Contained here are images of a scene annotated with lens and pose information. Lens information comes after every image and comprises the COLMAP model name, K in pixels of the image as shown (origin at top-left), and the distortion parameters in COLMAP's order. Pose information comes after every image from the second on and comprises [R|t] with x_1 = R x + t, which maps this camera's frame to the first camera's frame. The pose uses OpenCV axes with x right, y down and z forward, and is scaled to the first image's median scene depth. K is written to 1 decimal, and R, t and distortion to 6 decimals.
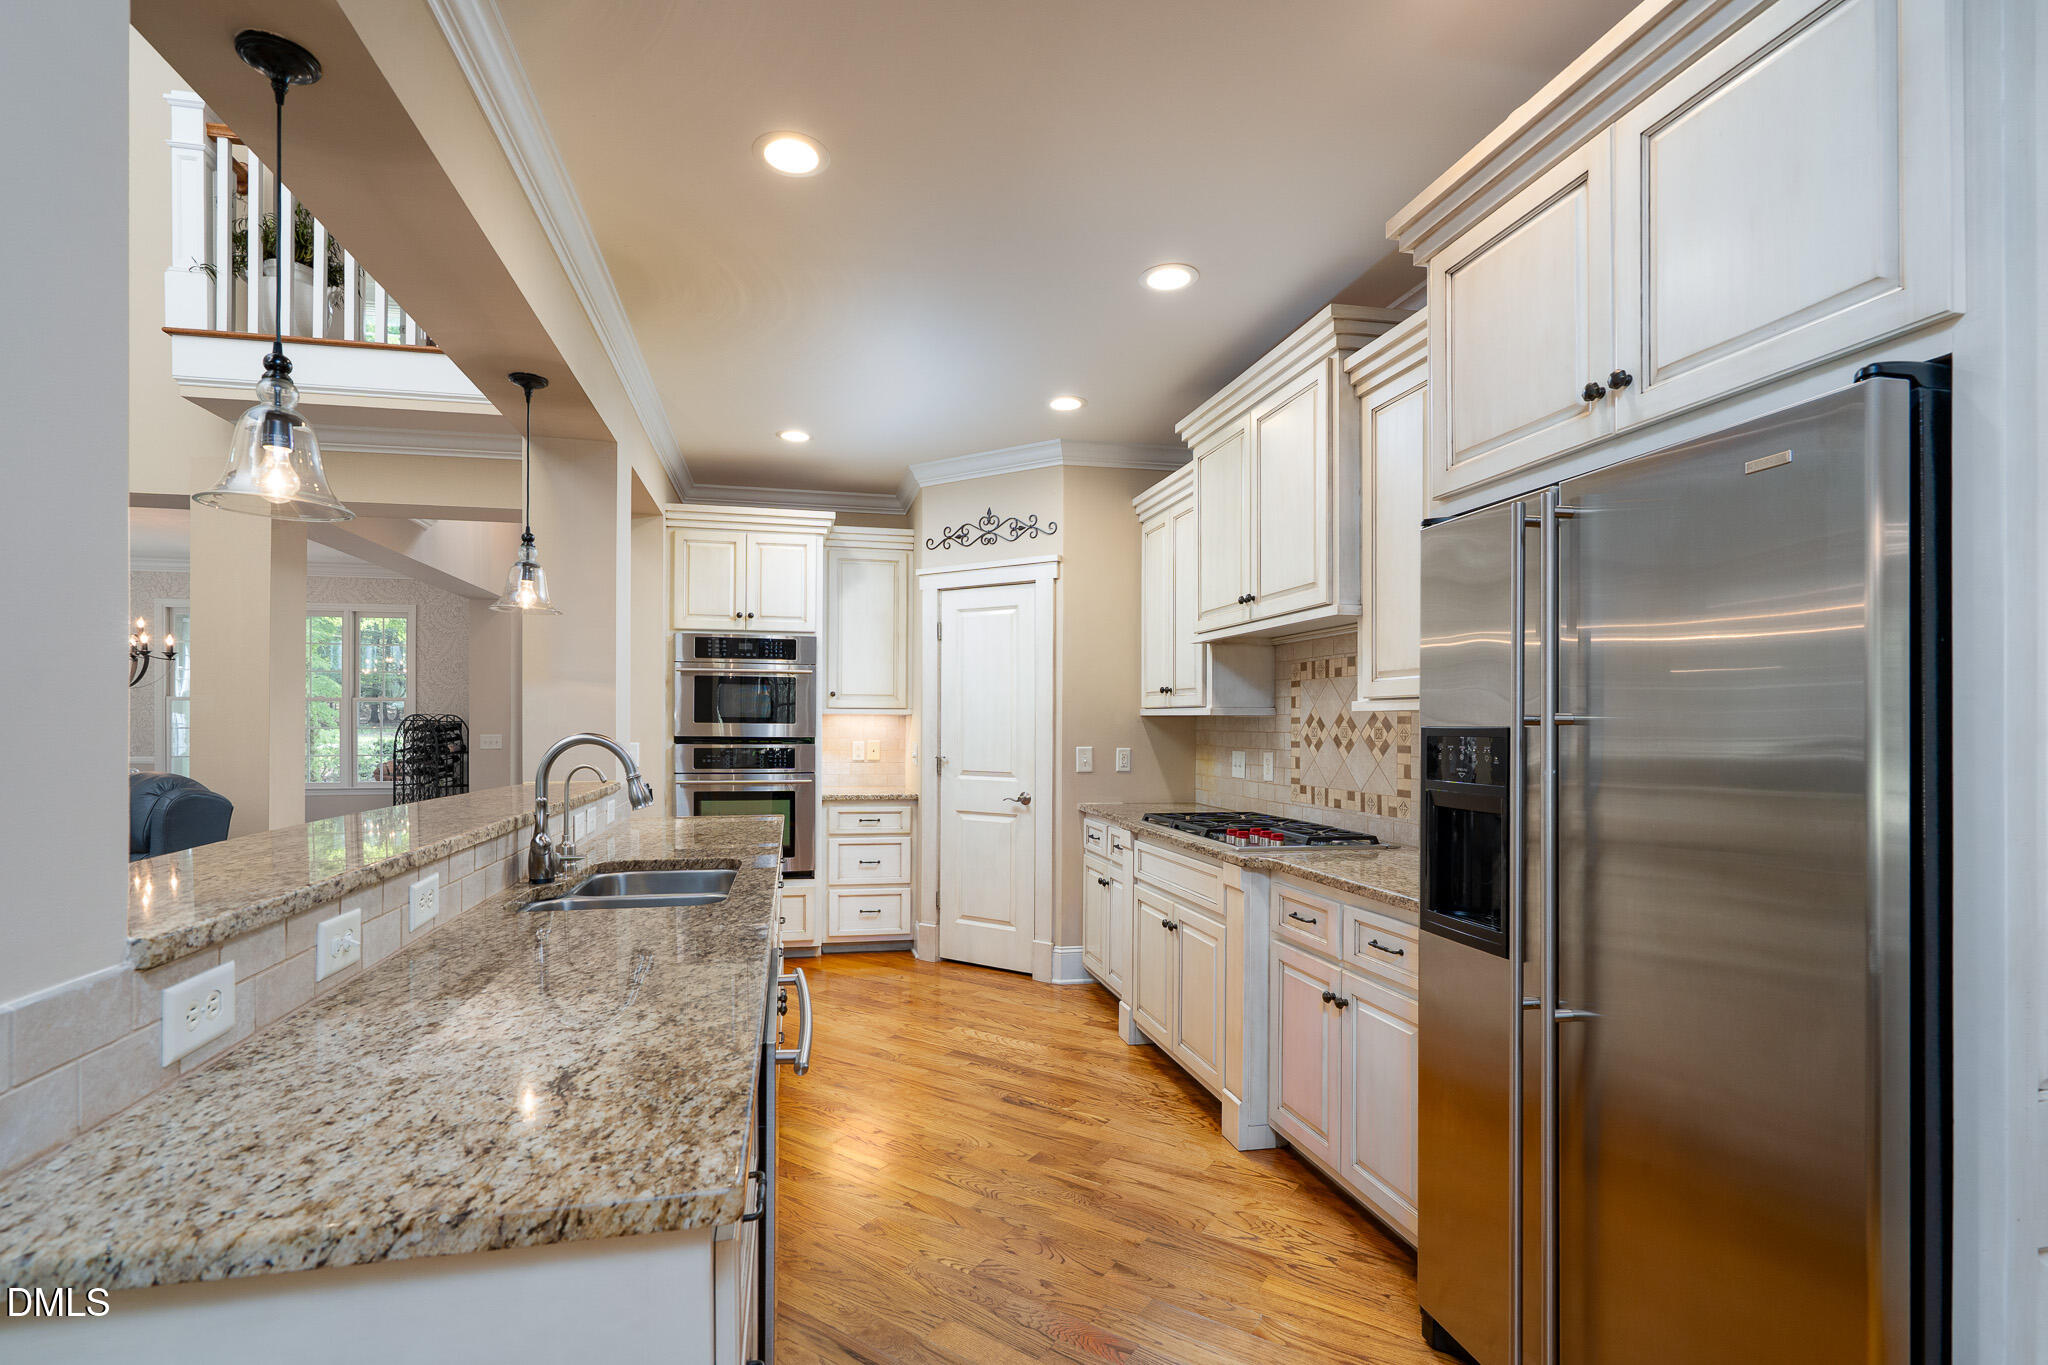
lens RADIAL K [[937.8, 0, 988.5], [0, 937.8, 724.9], [0, 0, 1]] dist [-0.000640, -0.001188]
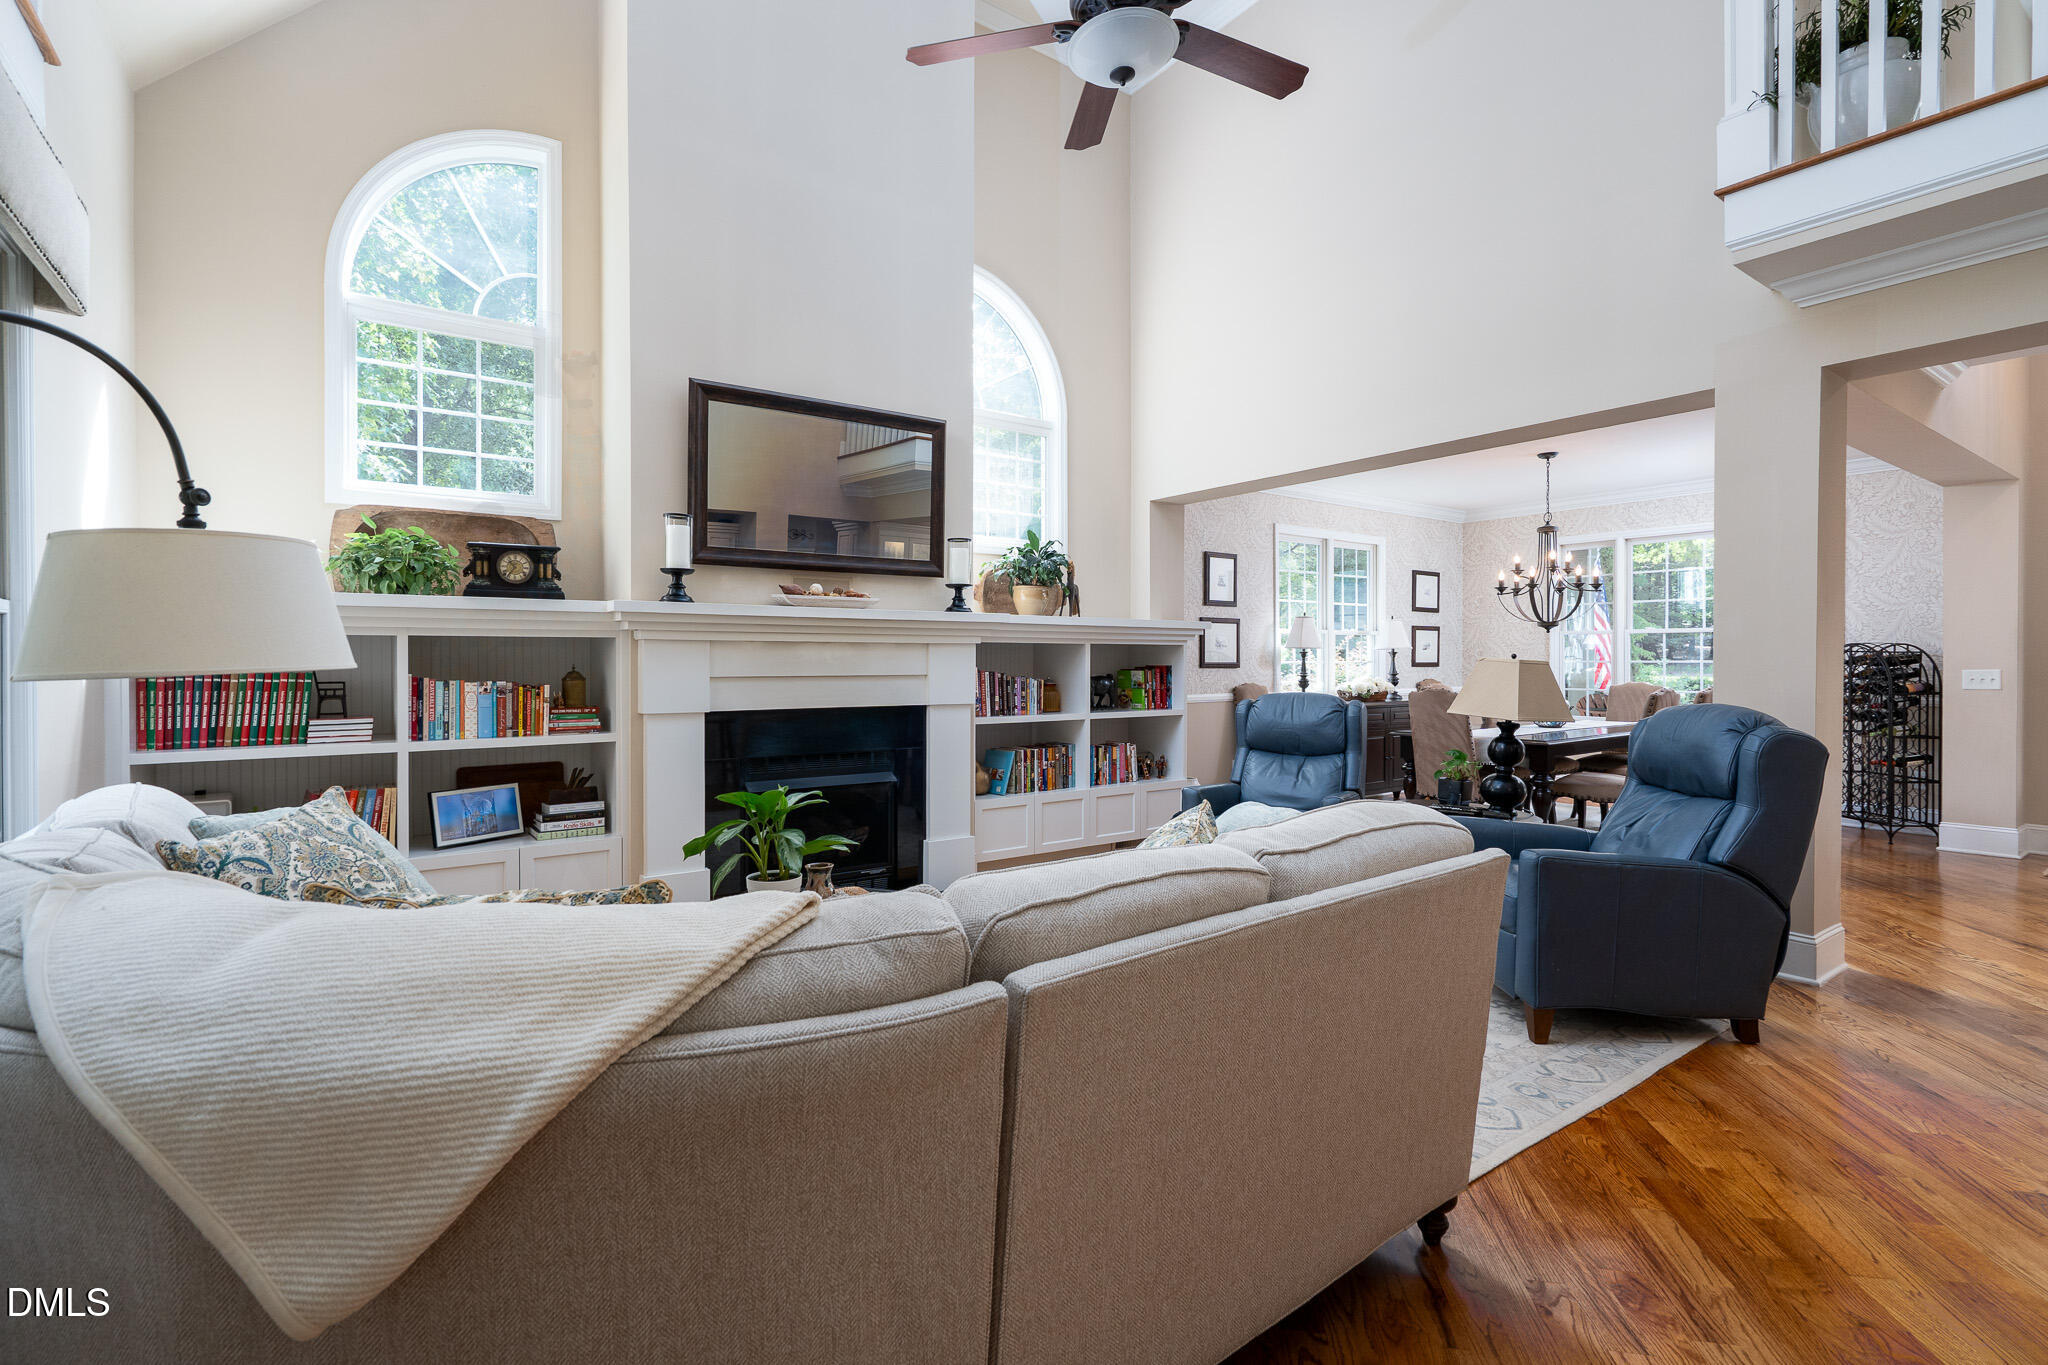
lens RADIAL K [[937.8, 0, 1000.6], [0, 937.8, 658.1], [0, 0, 1]] dist [-0.000640, -0.001188]
pose [[0.395835, -0.005498, -0.918305, -0.291762], [0.000212, 0.999983, -0.005896, 0.009554], [0.918322, 0.002139, 0.395829, 0.044969]]
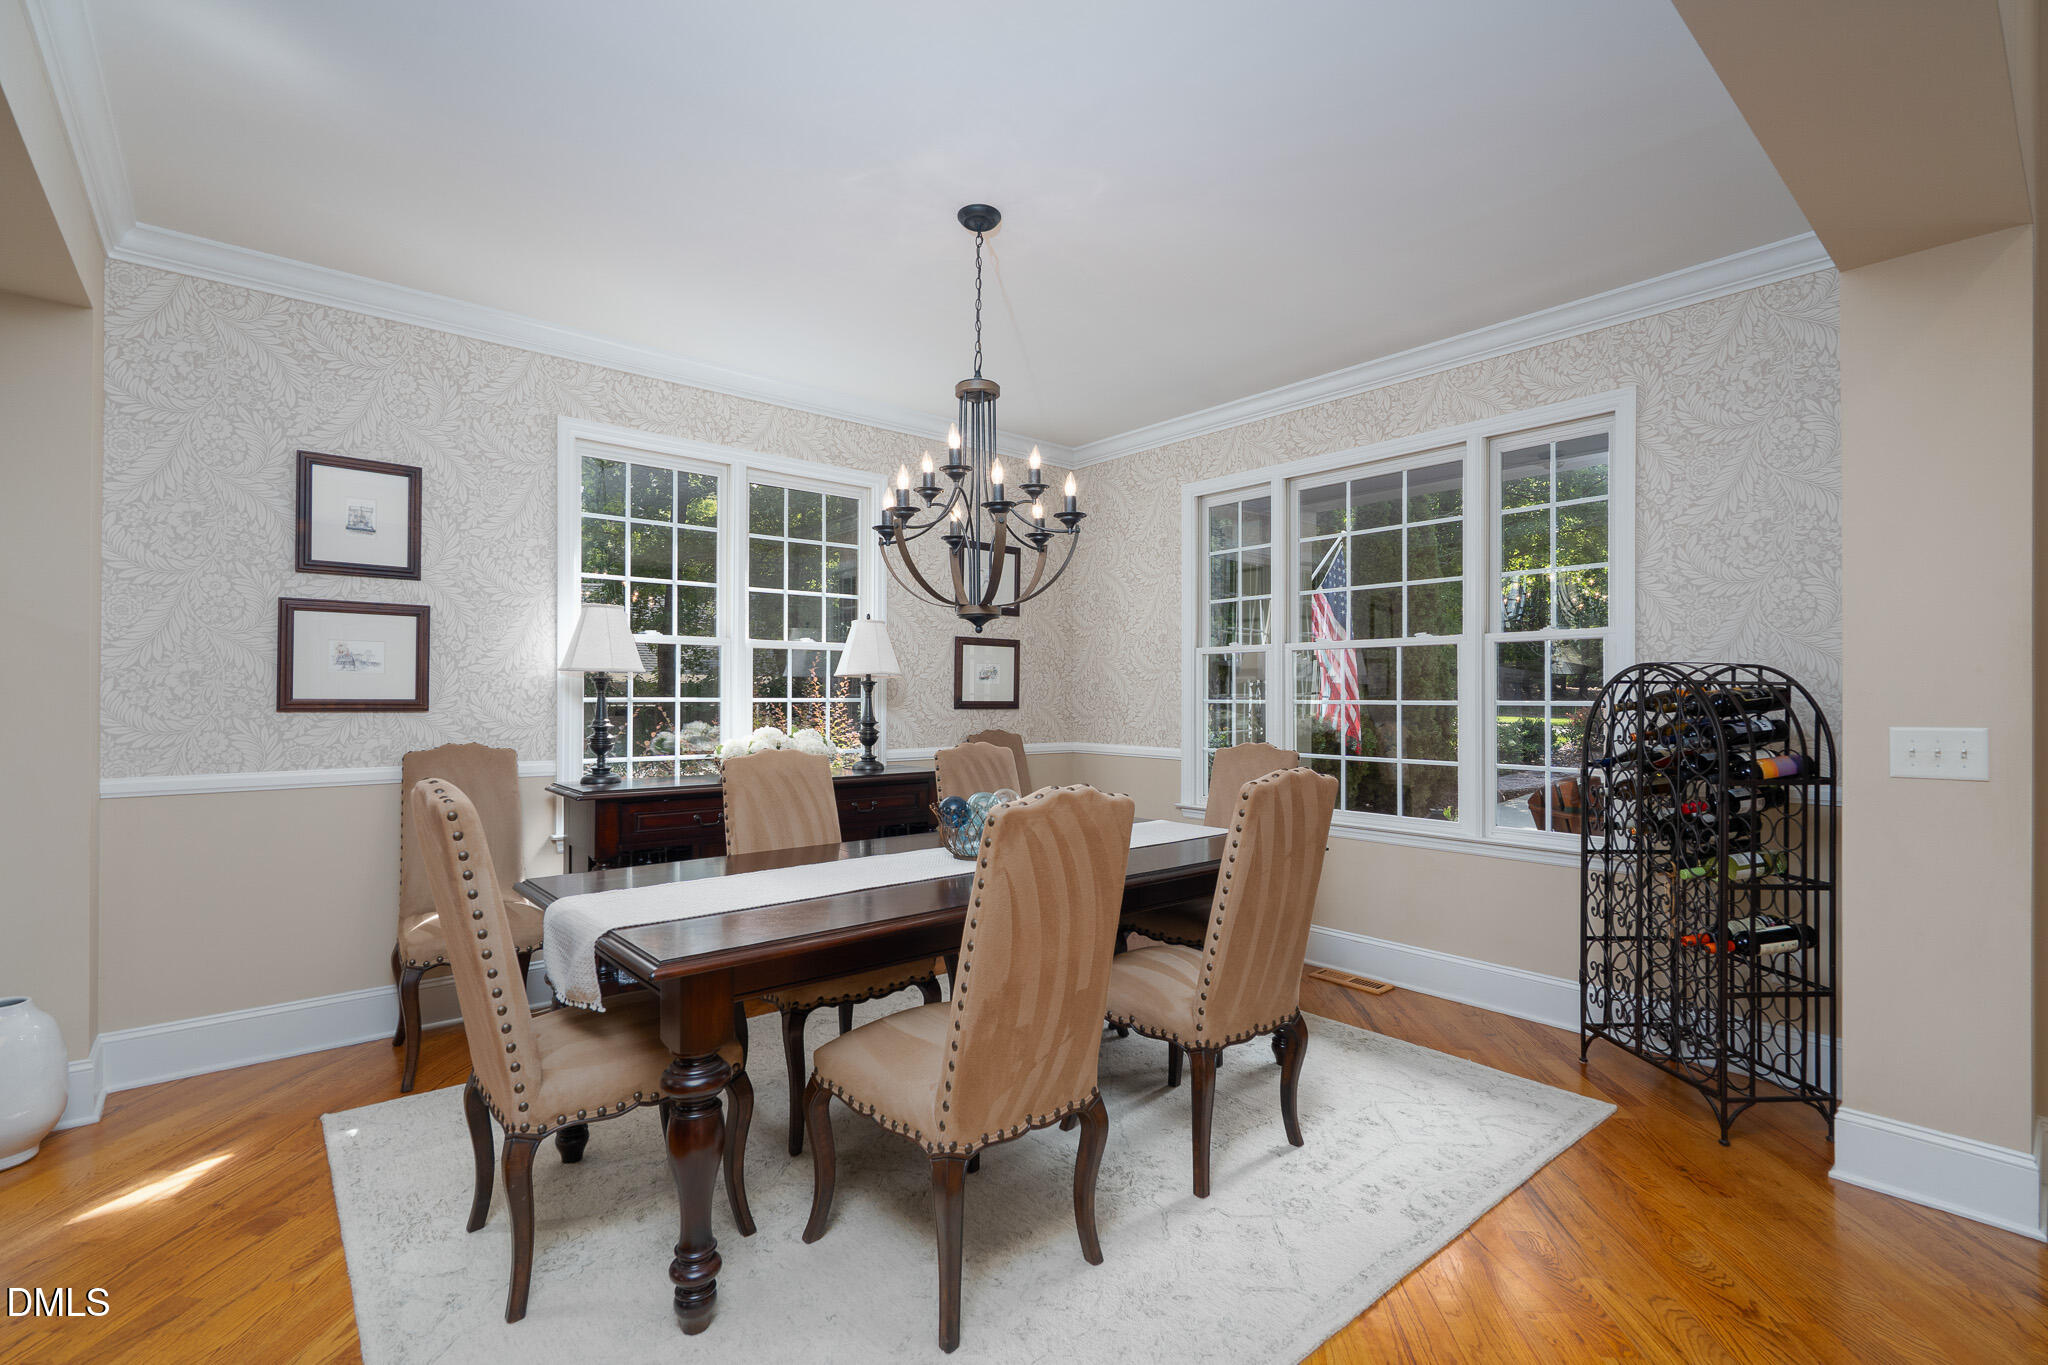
lens RADIAL K [[937.8, 0, 1005.0], [0, 937.8, 680.6], [0, 0, 1]] dist [-0.000640, -0.001188]
pose [[0.475876, -0.016319, -0.879361, -0.711782], [-0.004270, 0.999773, -0.020864, 0.006065], [0.879502, 0.013683, 0.475698, 1.058814]]
